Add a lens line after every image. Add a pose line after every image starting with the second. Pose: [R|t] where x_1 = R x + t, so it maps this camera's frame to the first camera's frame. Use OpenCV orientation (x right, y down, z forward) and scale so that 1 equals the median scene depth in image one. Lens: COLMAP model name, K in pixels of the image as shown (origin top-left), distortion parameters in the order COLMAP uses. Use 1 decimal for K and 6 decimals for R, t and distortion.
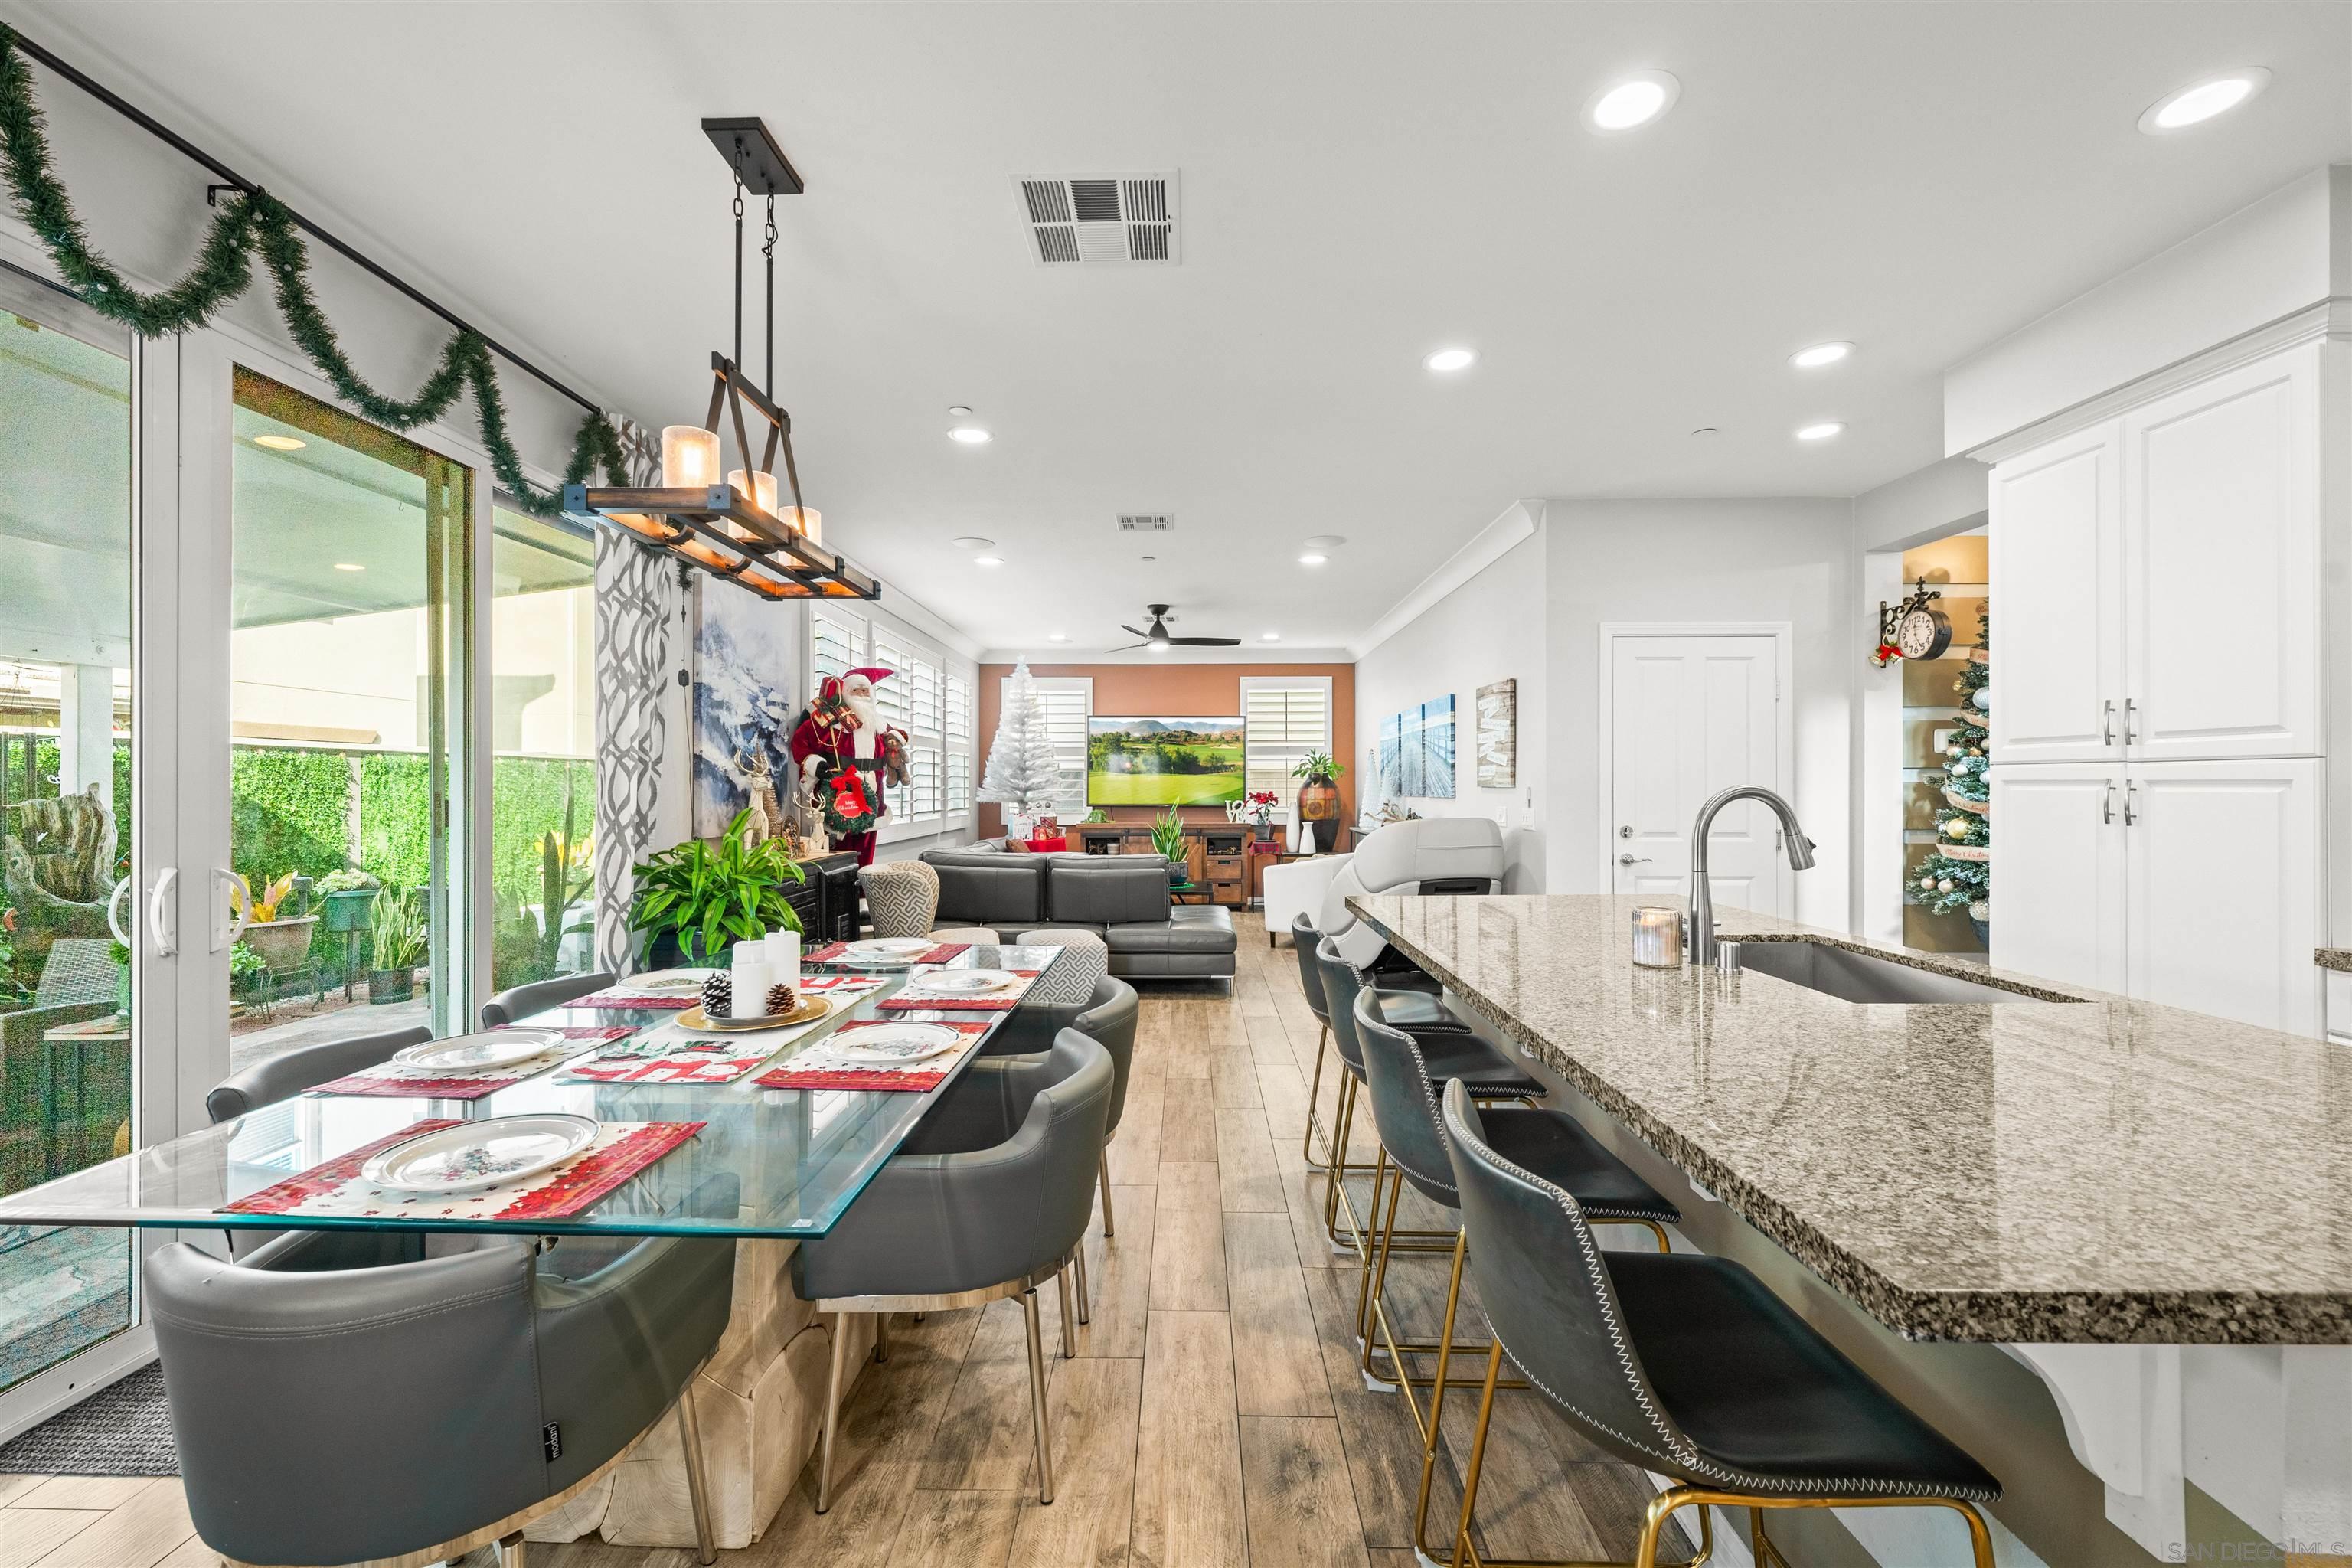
lens RADIAL K [[919.4, 0, 1168.1], [0, 919.4, 780.8], [0, 0, 1]] dist [-0.000586, 0.000347]
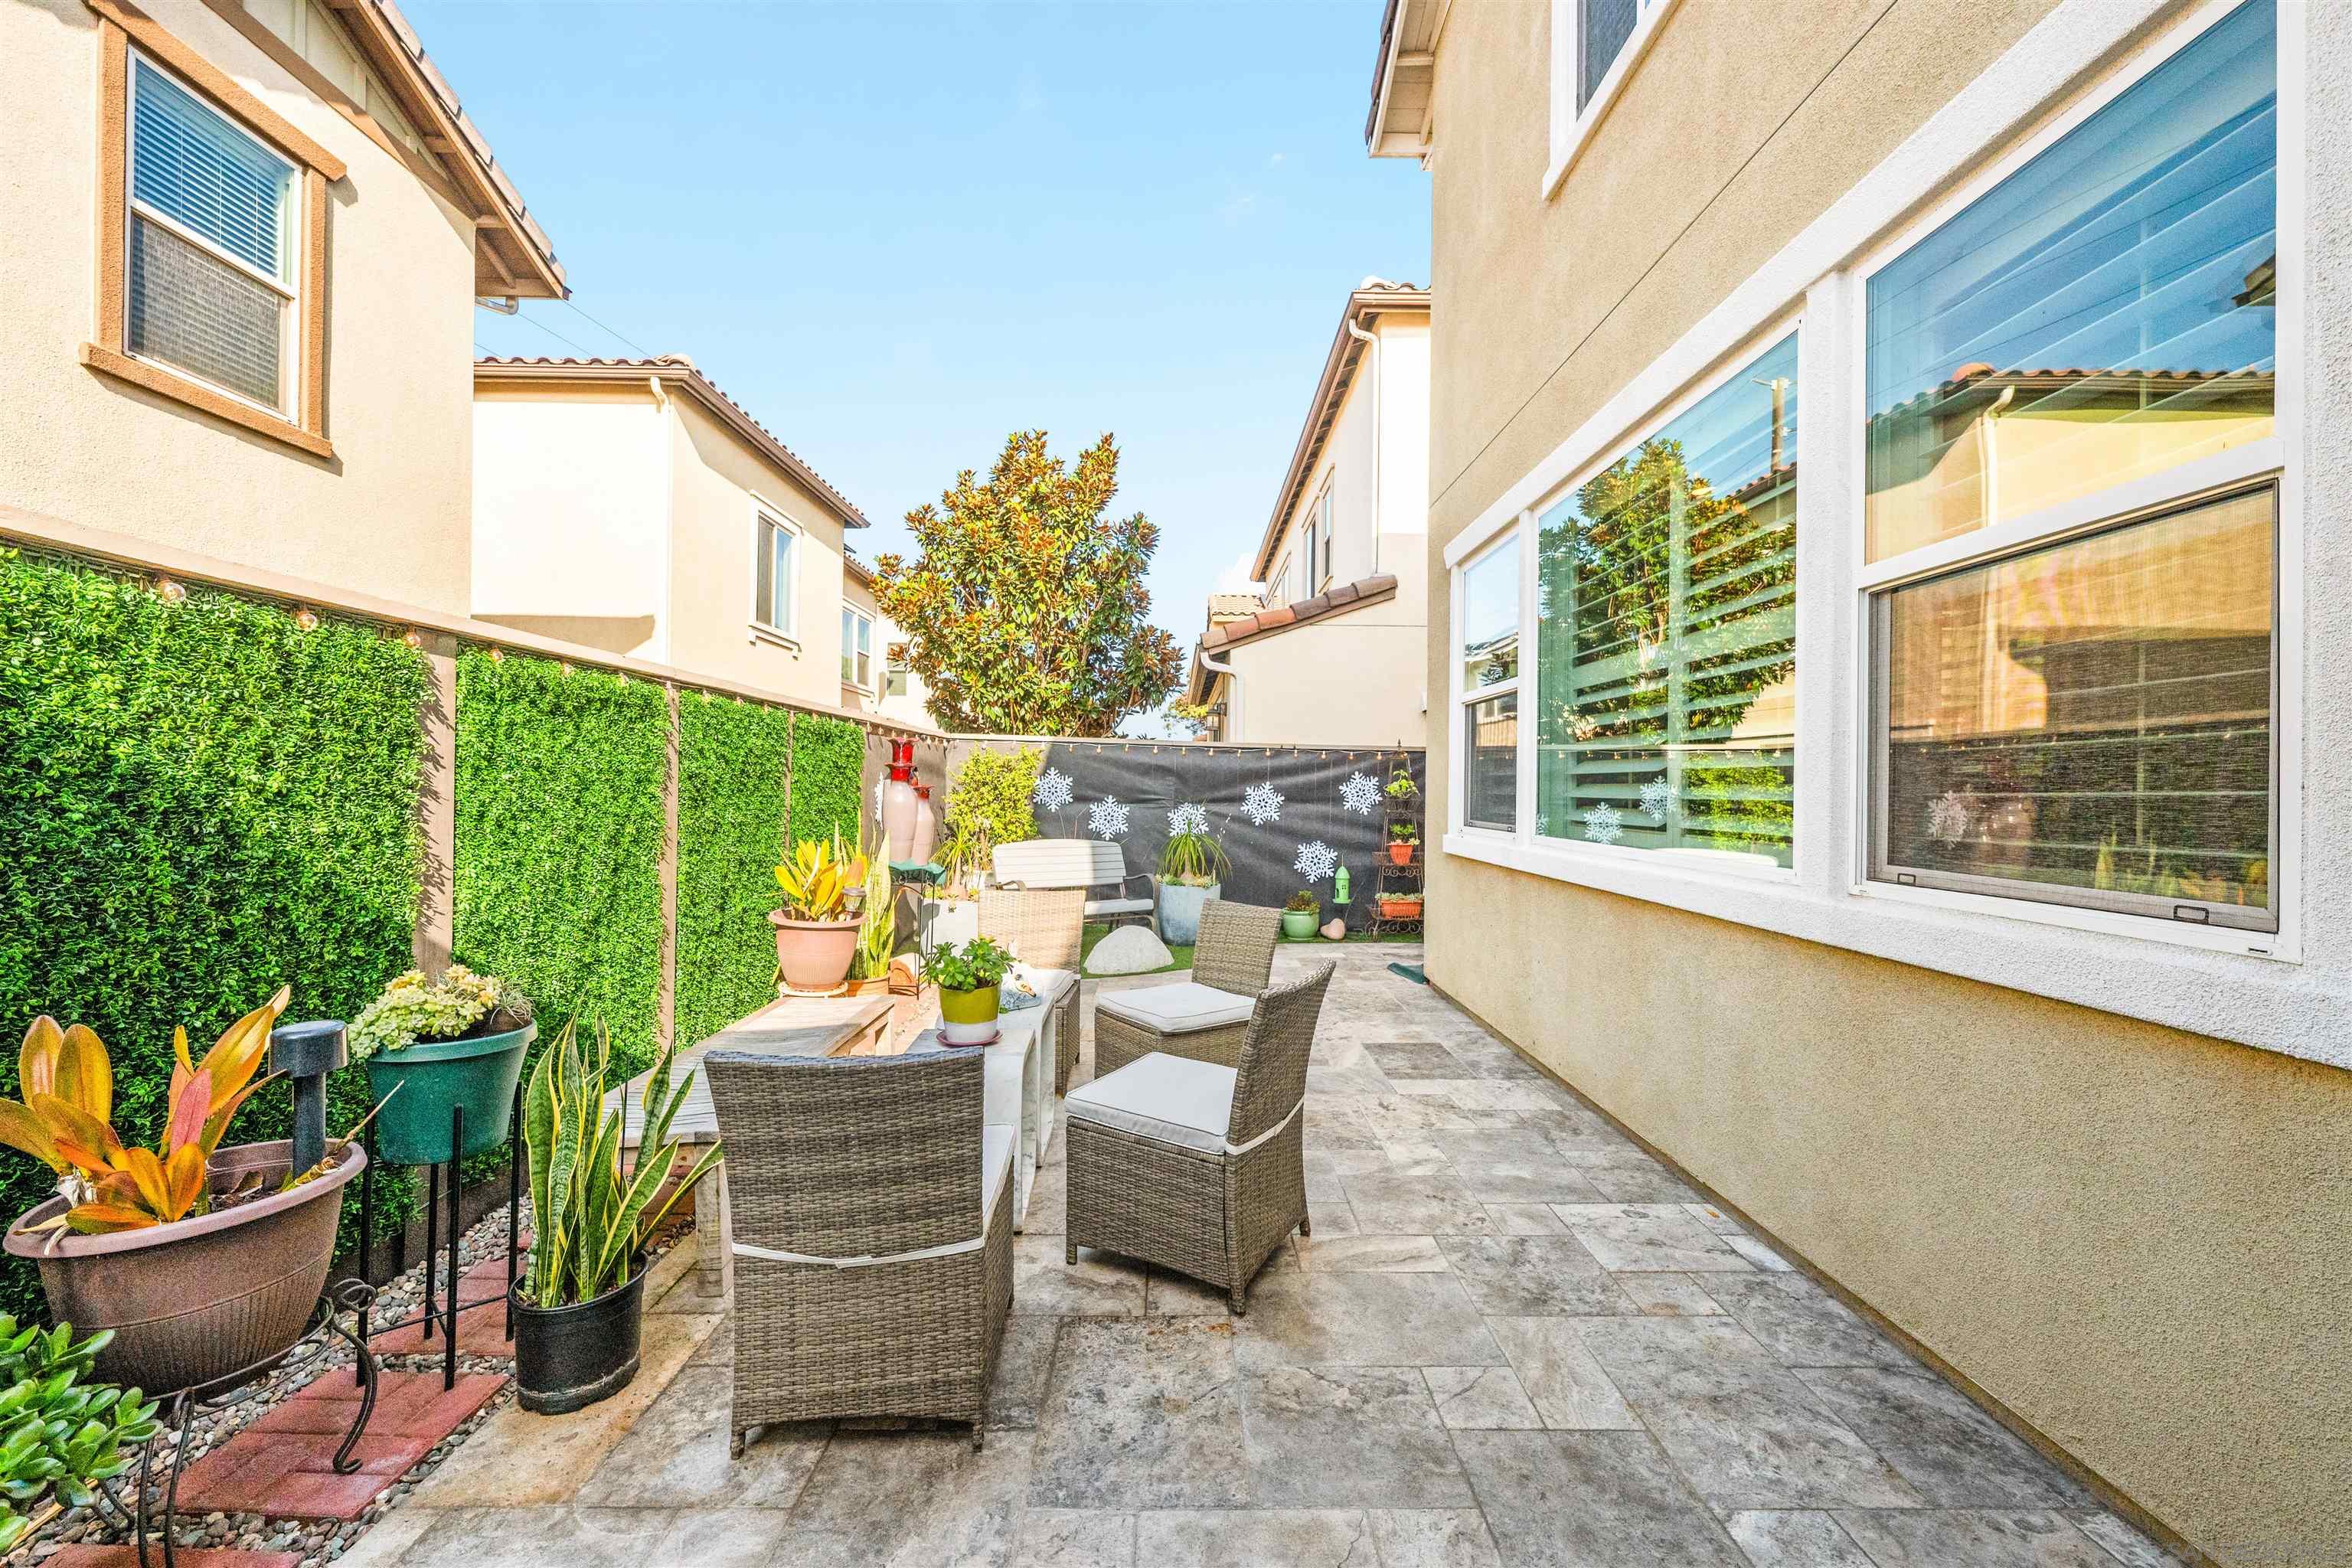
lens RADIAL K [[919.4, 0, 1175.1], [0, 919.4, 783.2], [0, 0, 1]] dist [-0.000586, 0.000347]
pose [[0.999562, 0.016949, 0.024260, -0.637153], [-0.016959, 0.999856, 0.000222, 0.024500], [-0.024252, -0.000633, 0.999706, 0.662541]]
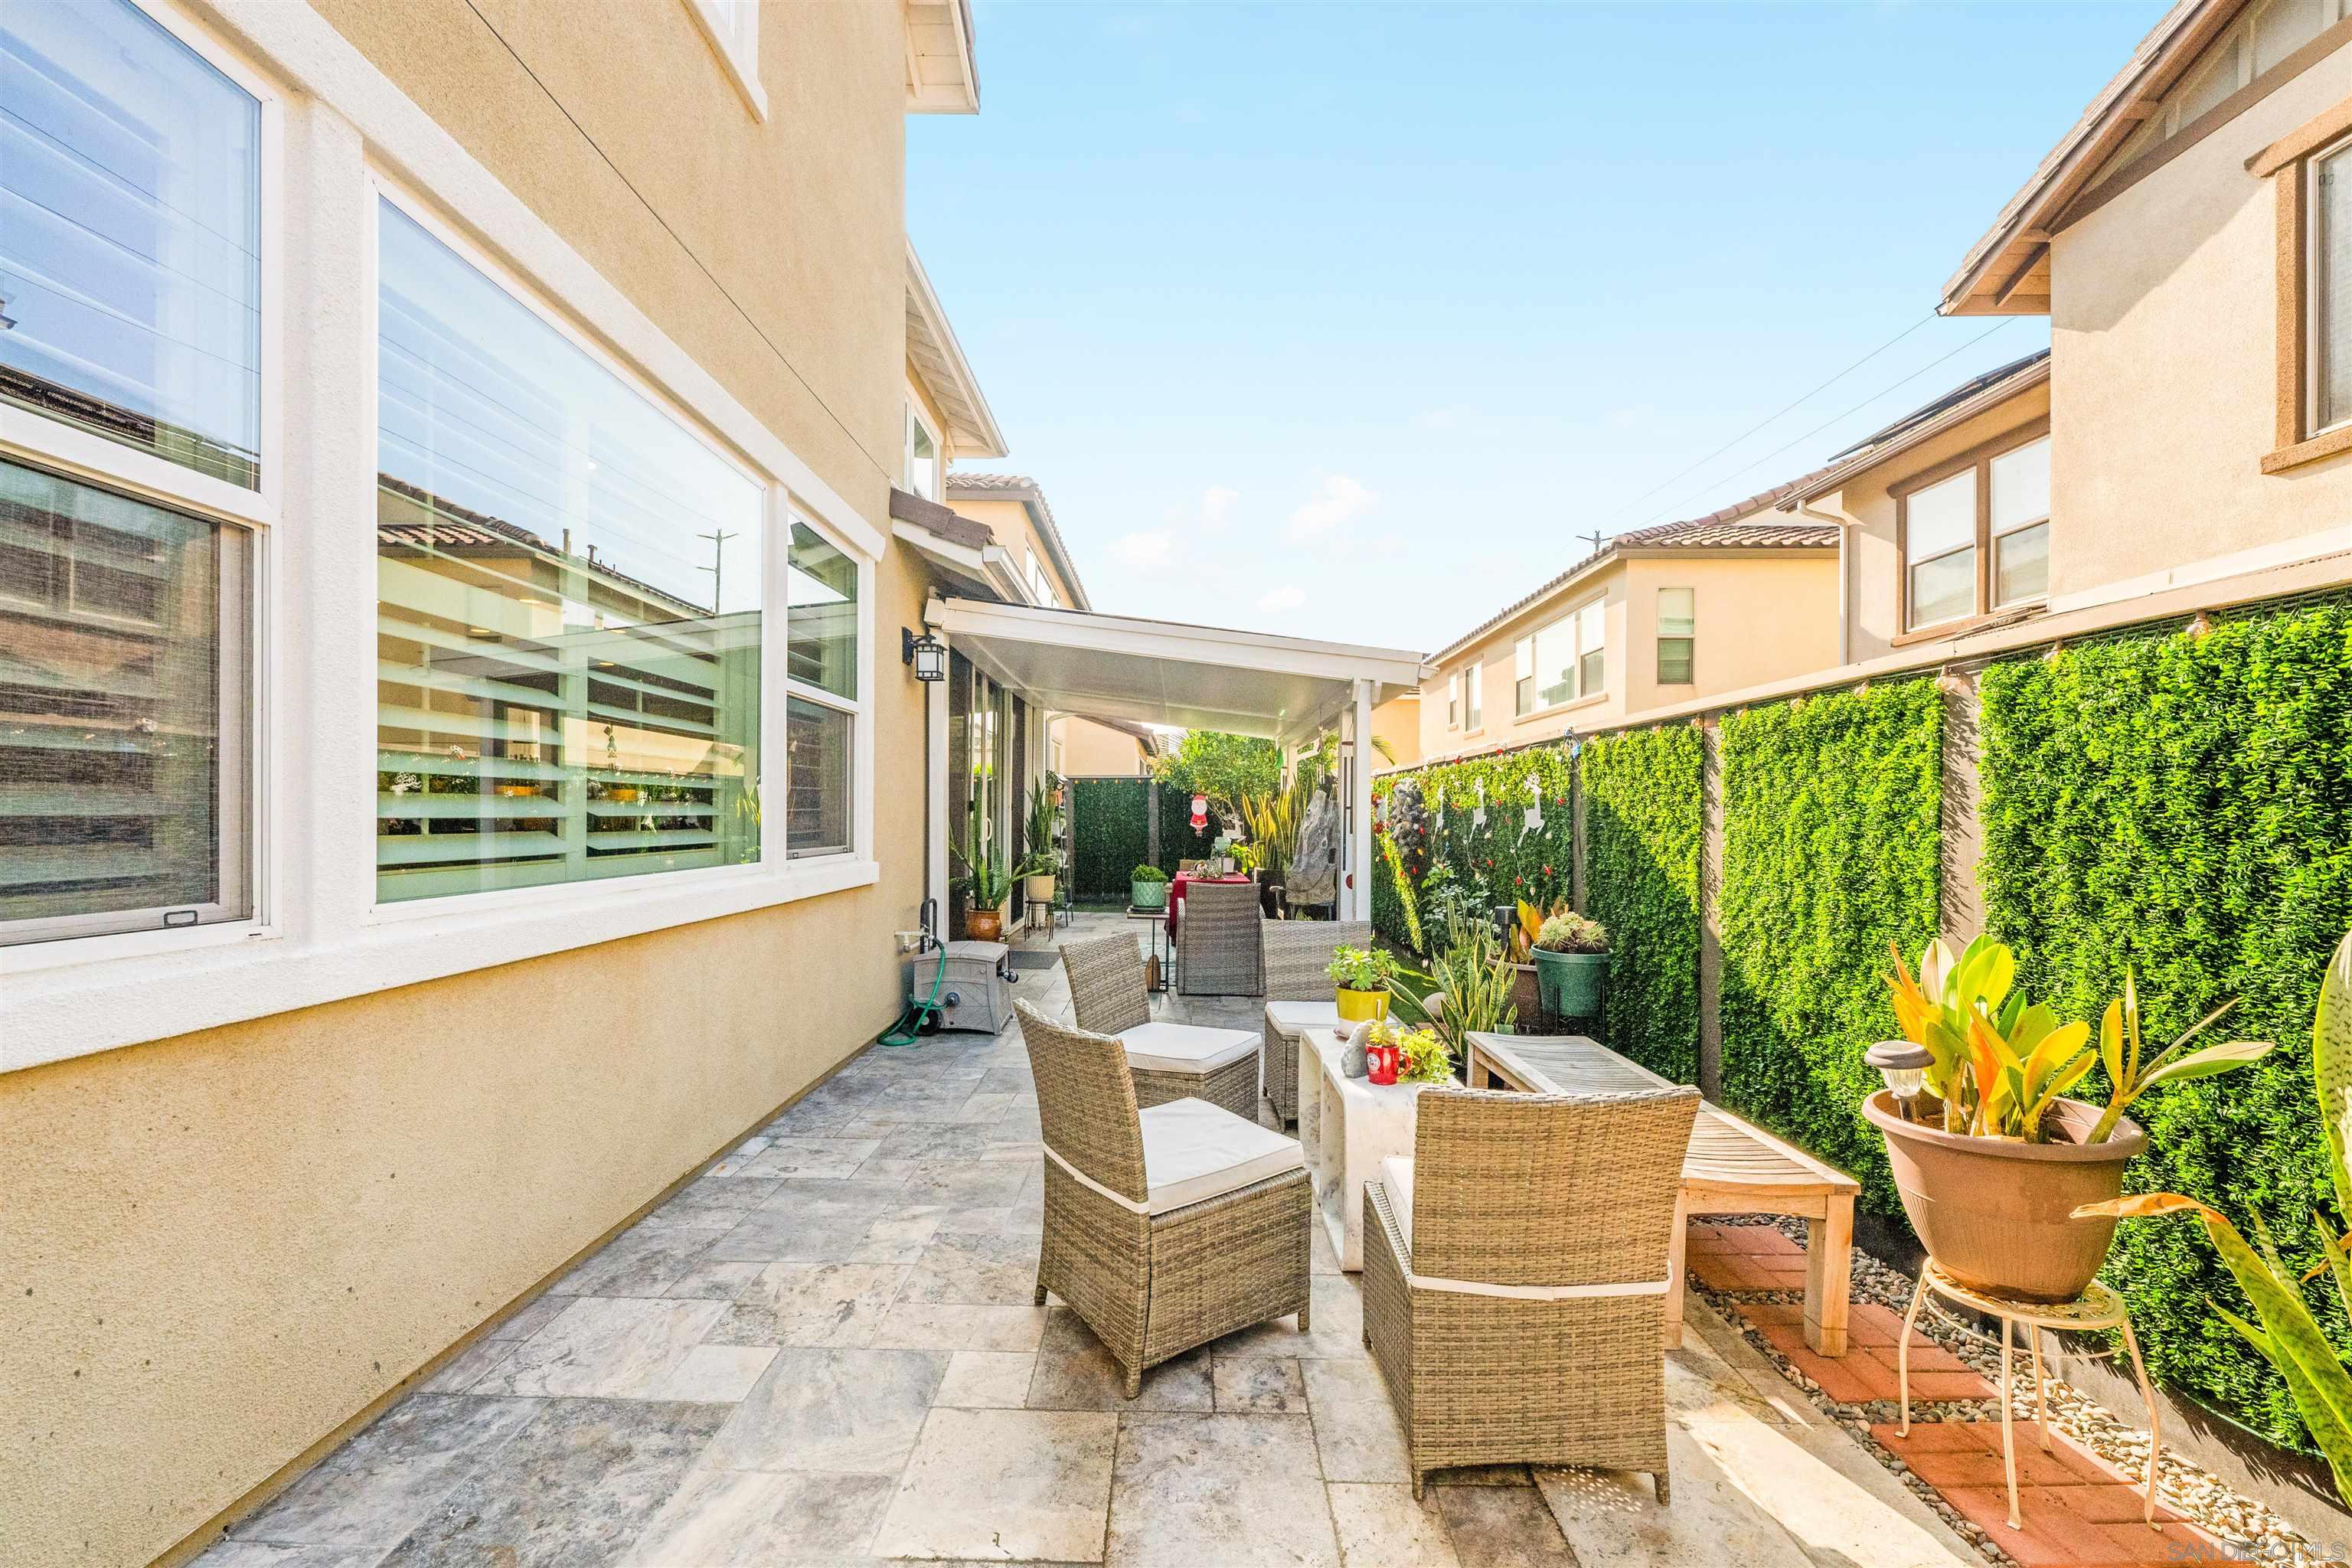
lens RADIAL K [[919.4, 0, 1173.4], [0, 919.4, 801.9], [0, 0, 1]] dist [-0.000586, 0.000347]
pose [[-0.999974, -0.001417, -0.007111, -0.614842], [-0.001318, 0.999902, -0.013949, 0.028136], [0.007130, -0.013939, -0.999877, 1.620232]]
